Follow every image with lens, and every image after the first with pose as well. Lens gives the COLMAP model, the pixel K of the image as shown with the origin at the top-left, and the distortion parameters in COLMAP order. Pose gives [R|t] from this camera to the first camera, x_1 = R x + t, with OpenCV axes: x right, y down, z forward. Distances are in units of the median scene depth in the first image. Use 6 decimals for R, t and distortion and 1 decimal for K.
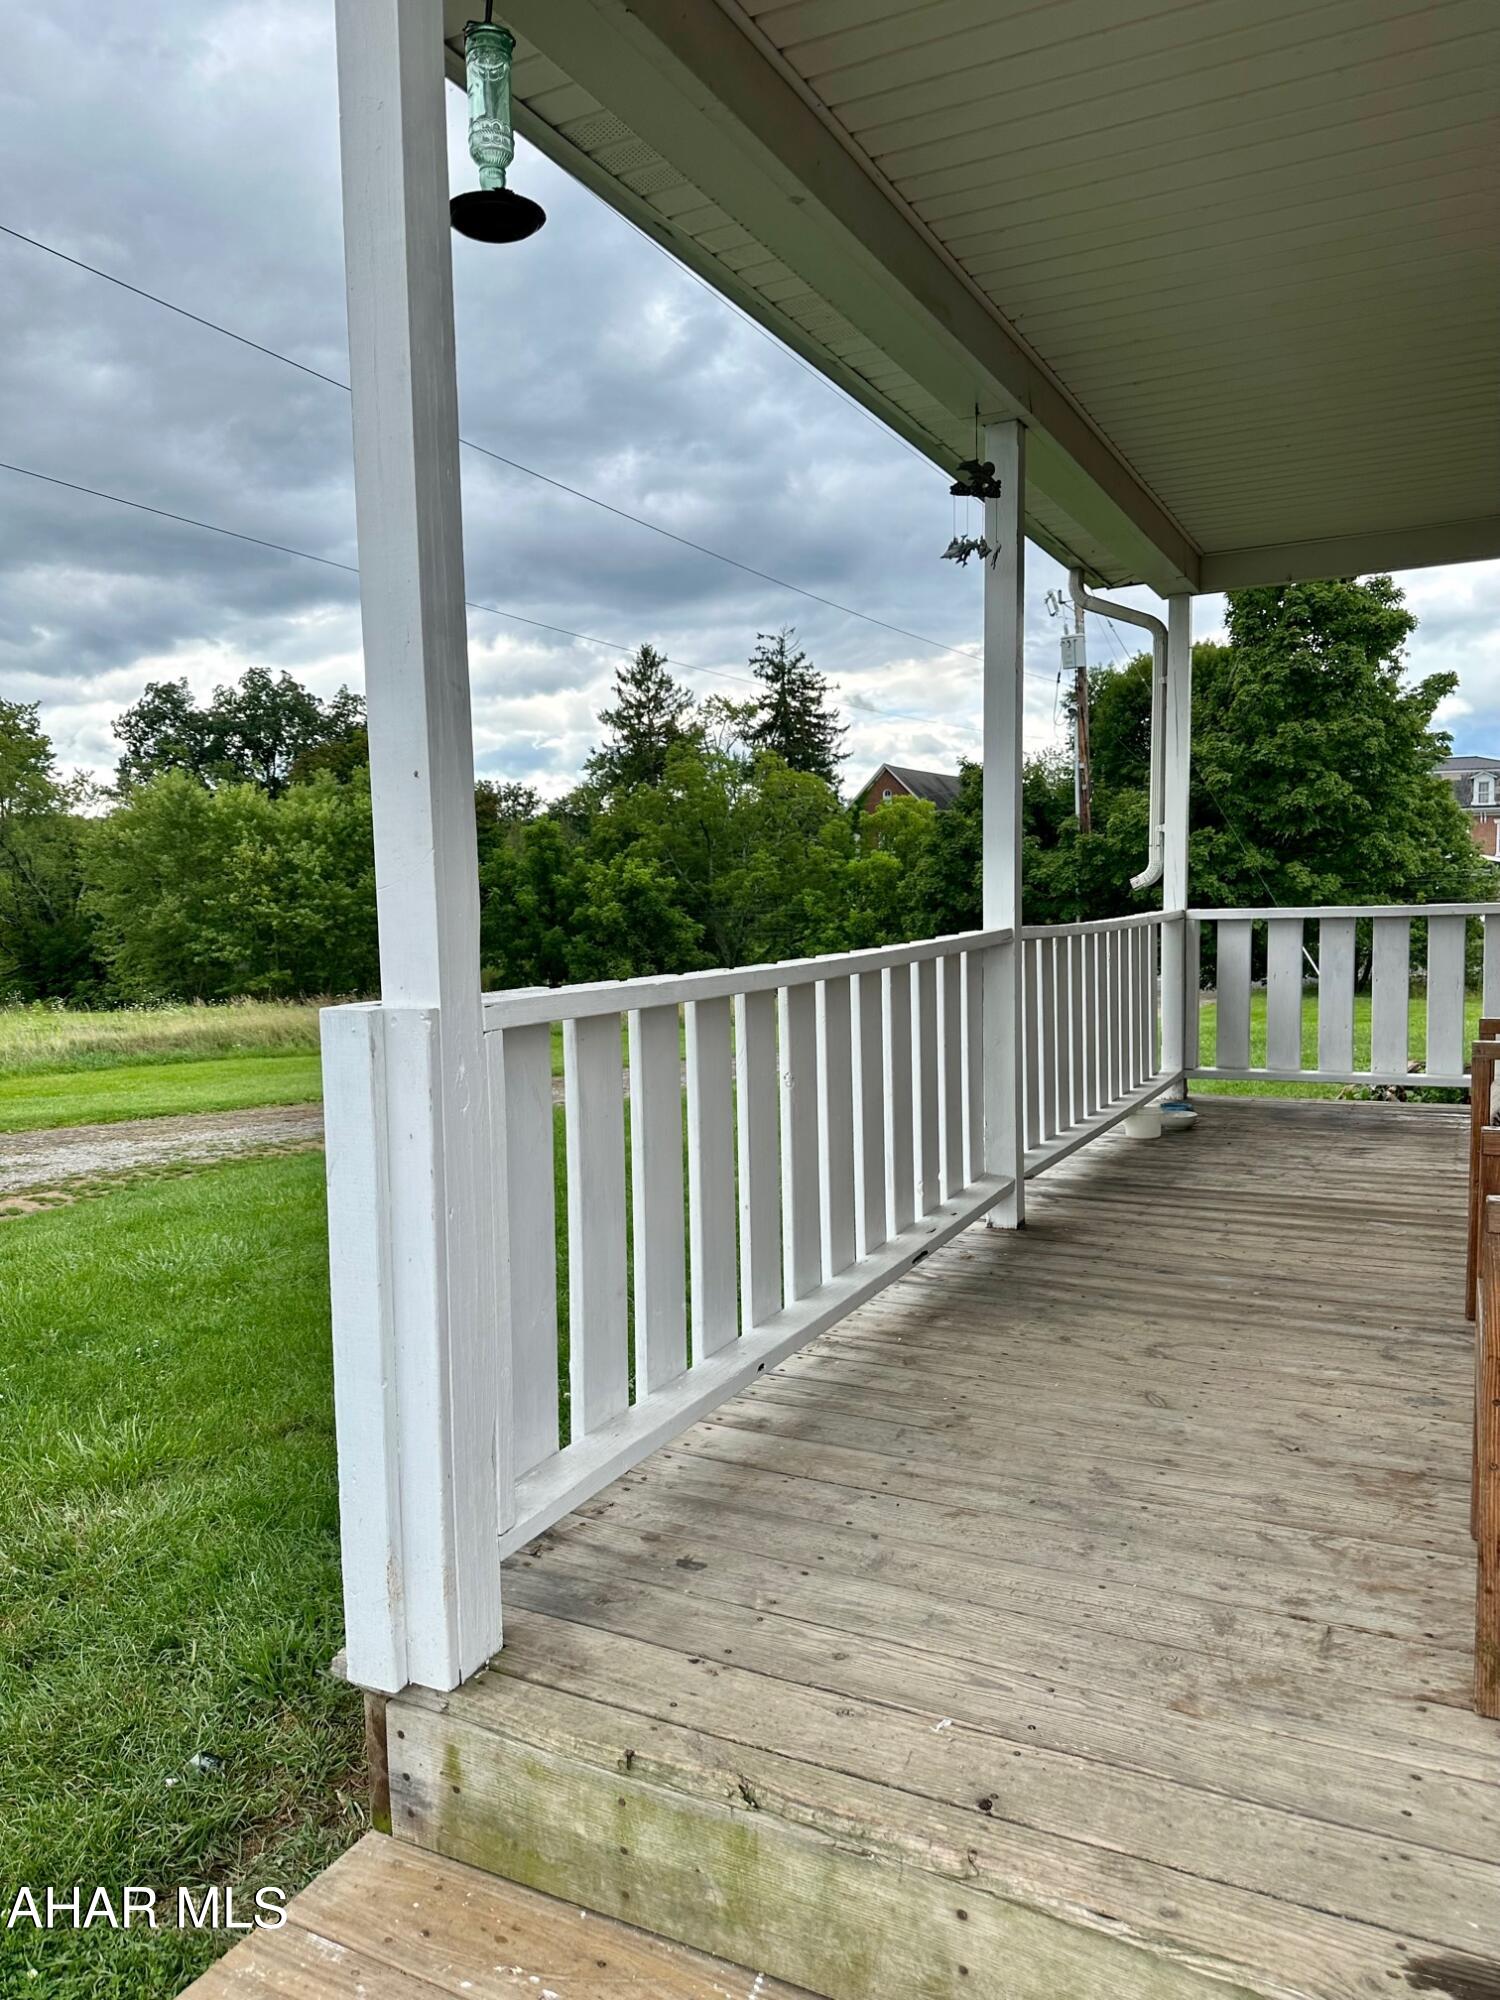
lens RADIAL K [[1412.6, 0, 764.1], [0, 1412.6, 980.3], [0, 0, 1]] dist [0.046532, -0.047347]
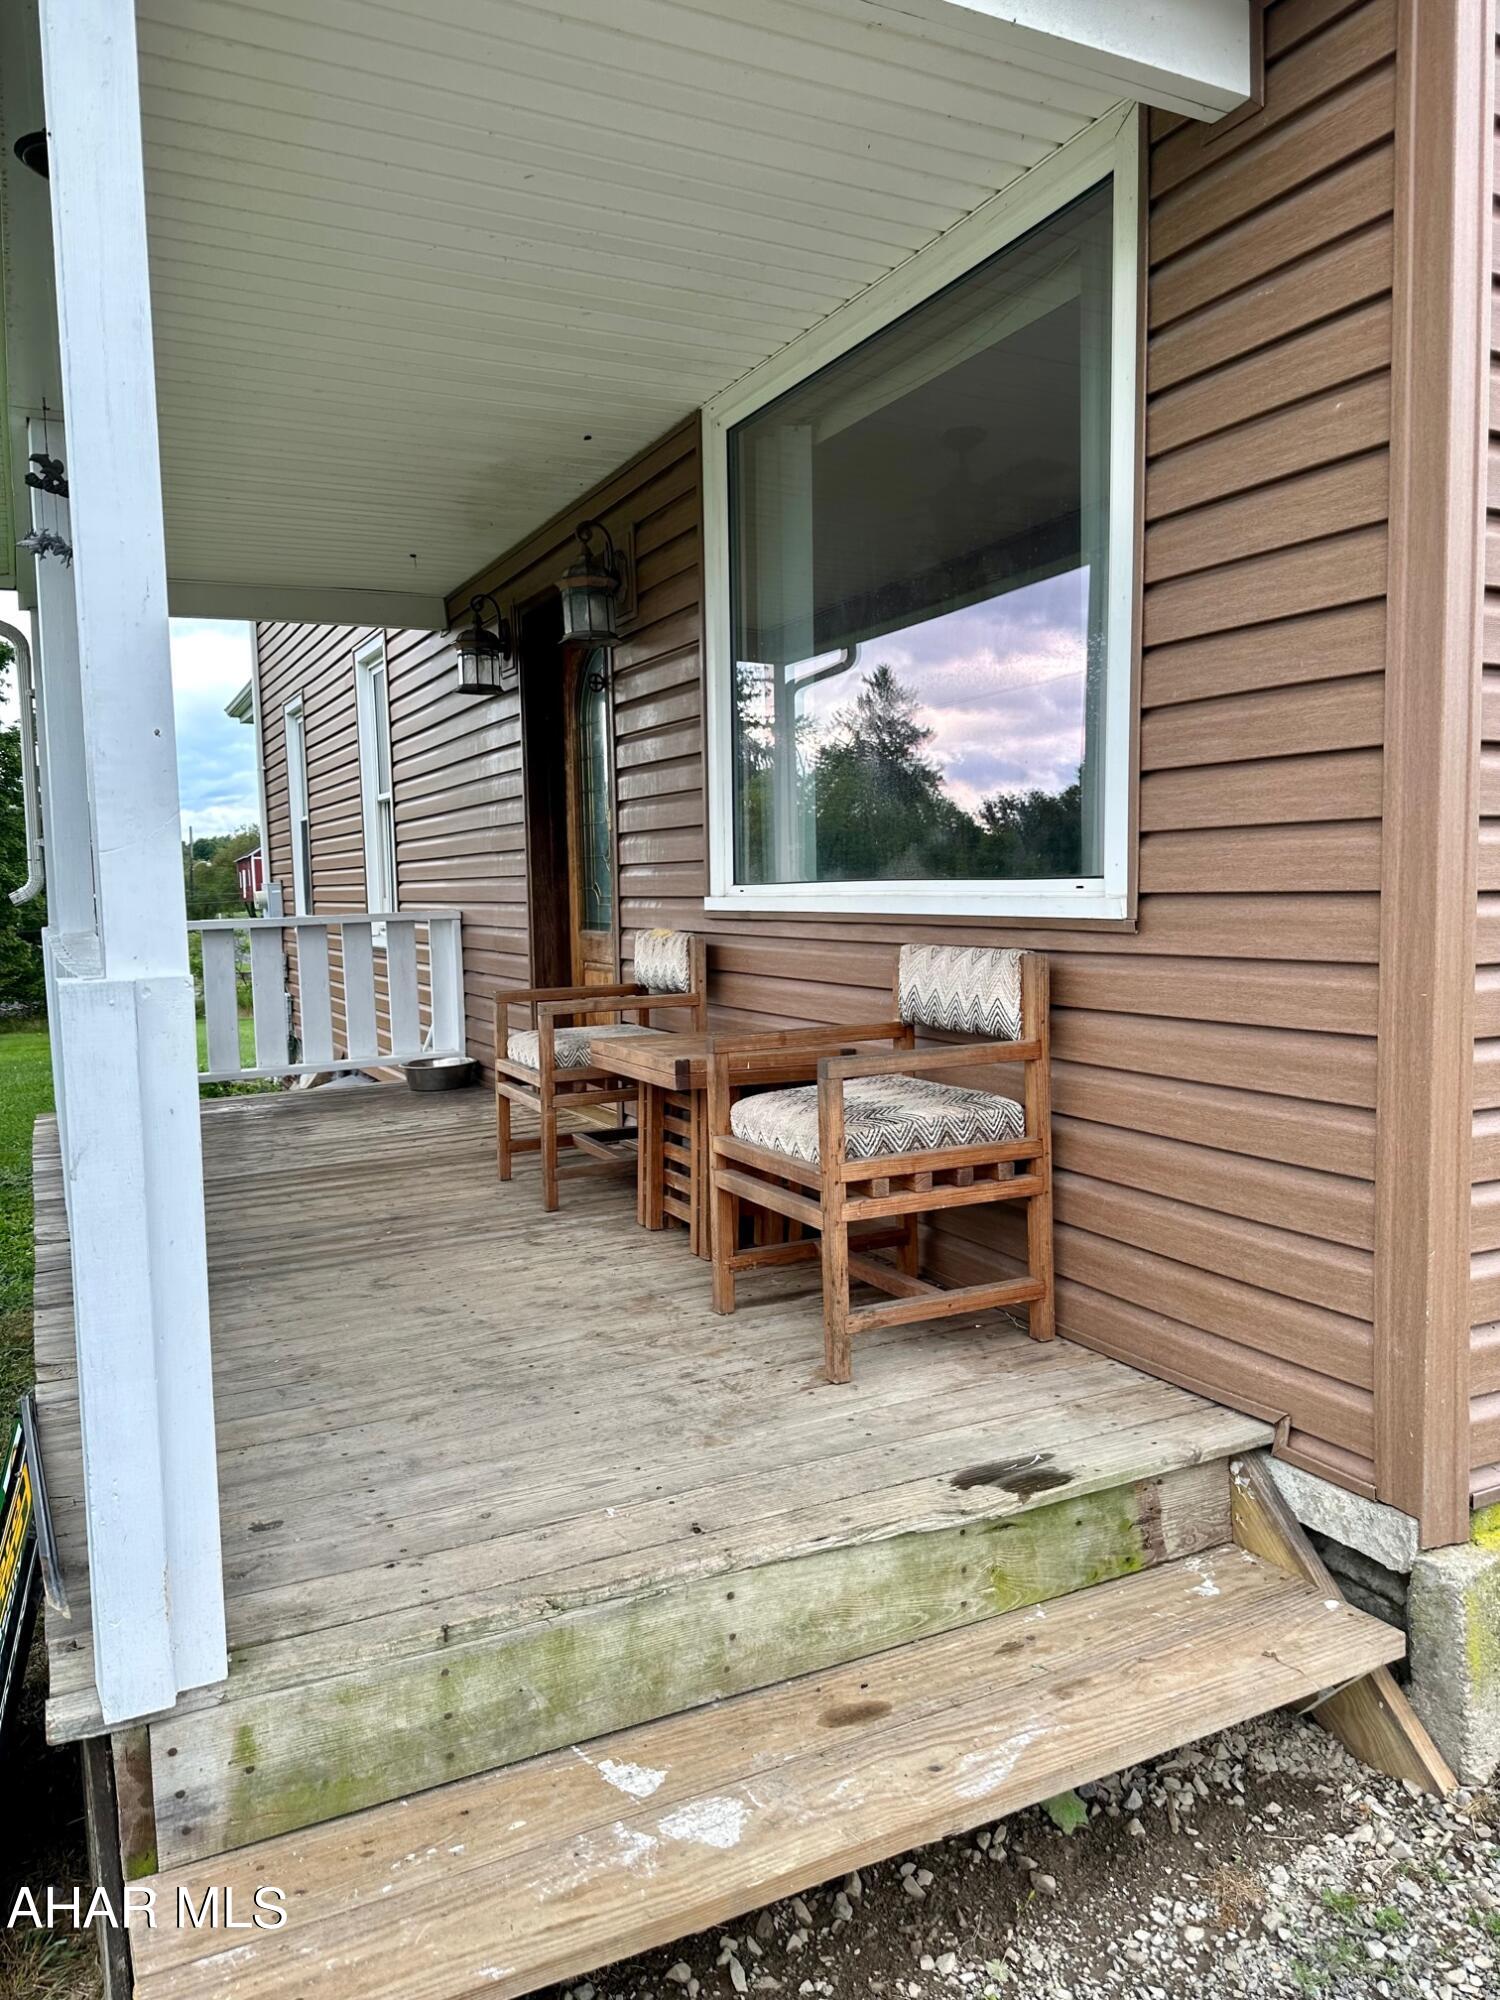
lens RADIAL K [[1412.6, 0, 733.8], [0, 1412.6, 1005.2], [0, 0, 1]] dist [0.046532, -0.047347]
pose [[0.611851, -0.075961, 0.787318, -0.658397], [0.082770, 0.996062, 0.031778, 0.038522], [-0.786631, 0.045723, 0.615728, 0.103141]]
